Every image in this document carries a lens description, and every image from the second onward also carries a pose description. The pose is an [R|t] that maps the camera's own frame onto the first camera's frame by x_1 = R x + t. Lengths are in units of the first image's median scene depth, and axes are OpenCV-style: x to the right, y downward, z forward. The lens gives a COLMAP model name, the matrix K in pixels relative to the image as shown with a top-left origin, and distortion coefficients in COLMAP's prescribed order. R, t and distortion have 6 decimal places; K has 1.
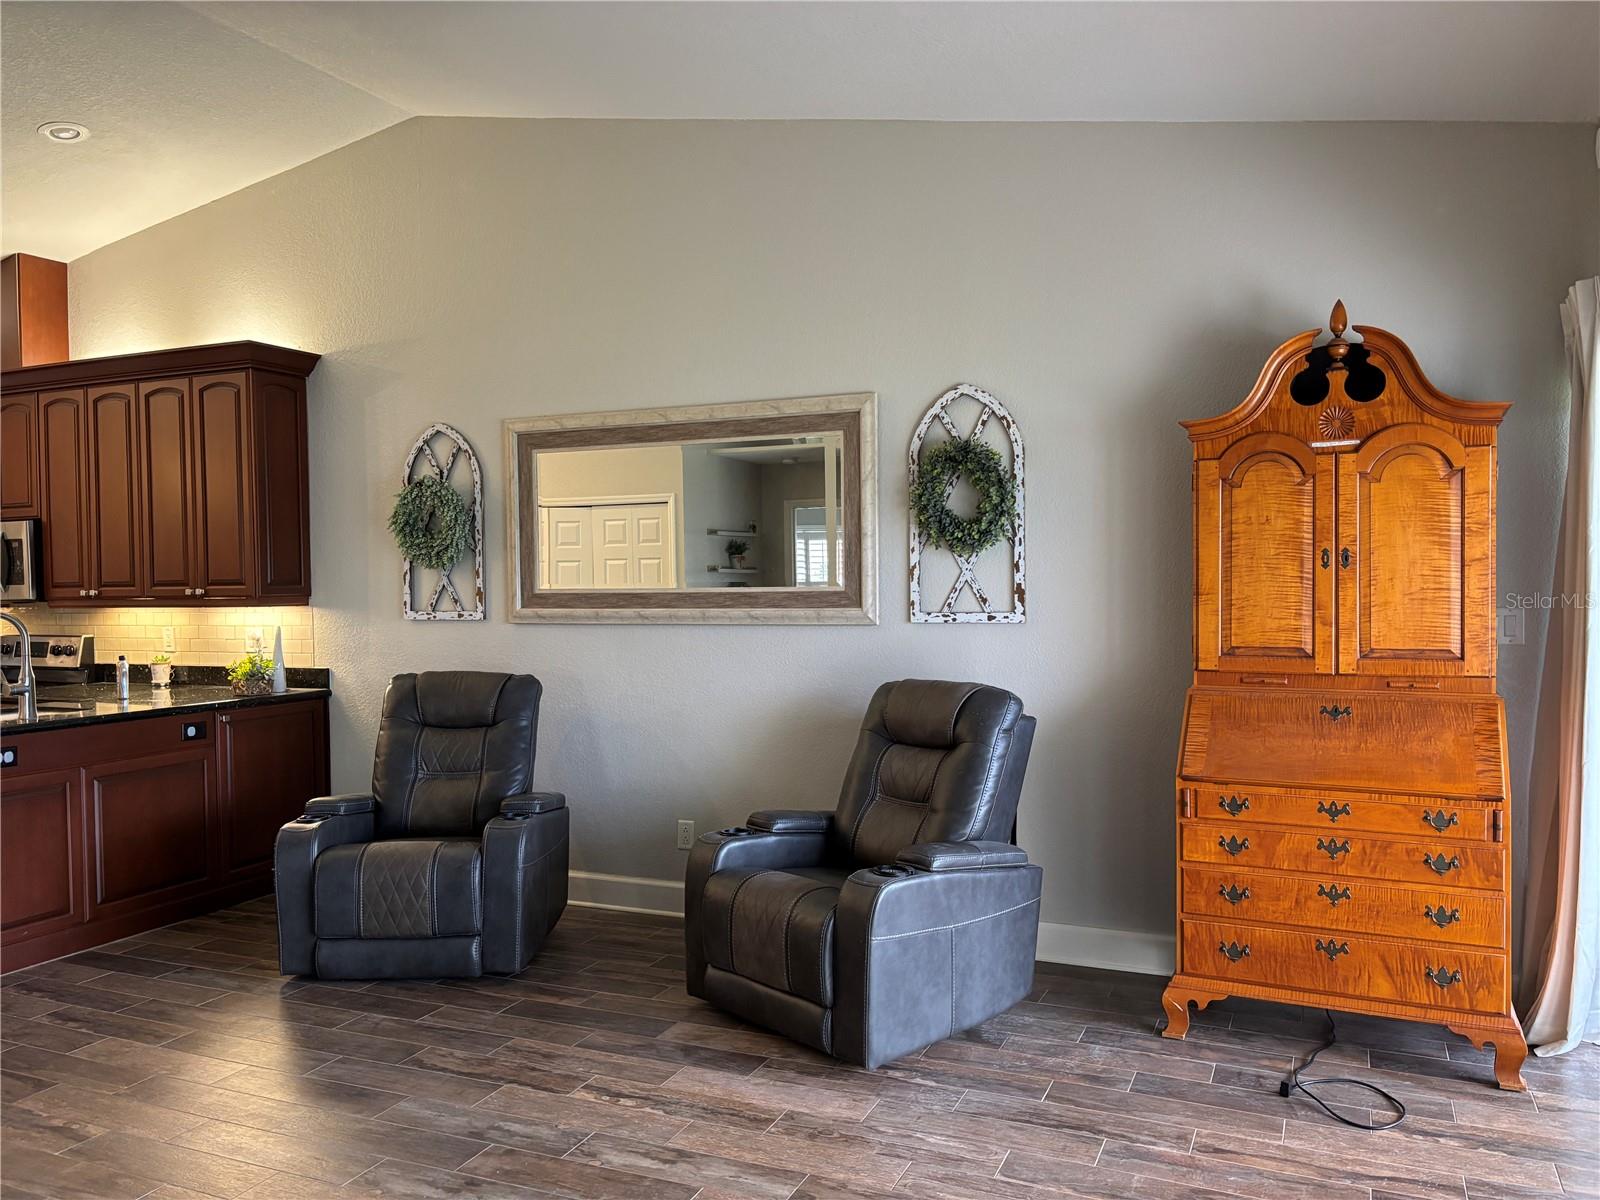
lens RADIAL K [[1237.8, 0, 856.1], [0, 1237.8, 577.5], [0, 0, 1]] dist [0.039524, -0.044522]
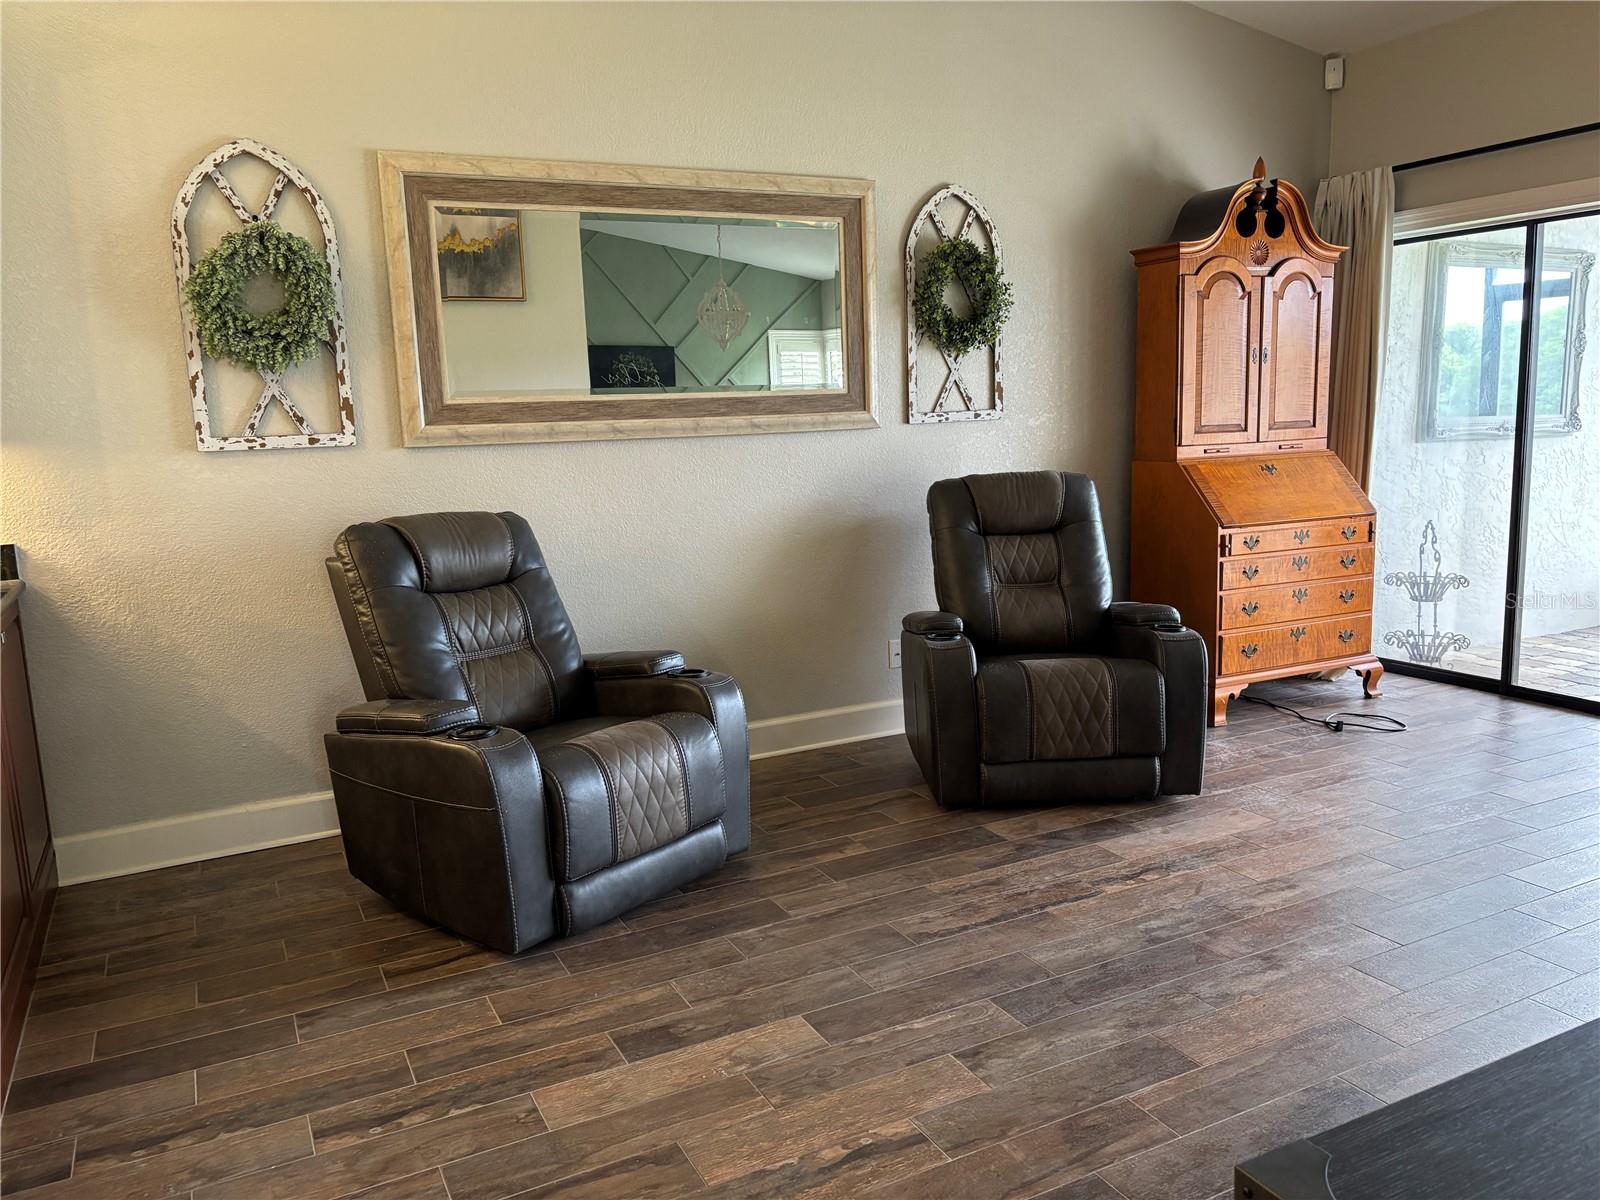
lens RADIAL K [[1237.8, 0, 803.4], [0, 1237.8, 601.3], [0, 0, 1]] dist [0.039524, -0.044522]
pose [[0.623918, -0.141750, 0.768527, -0.821010], [0.017305, 0.985677, 0.167753, 0.008632], [-0.781298, -0.091364, 0.617435, 0.435163]]
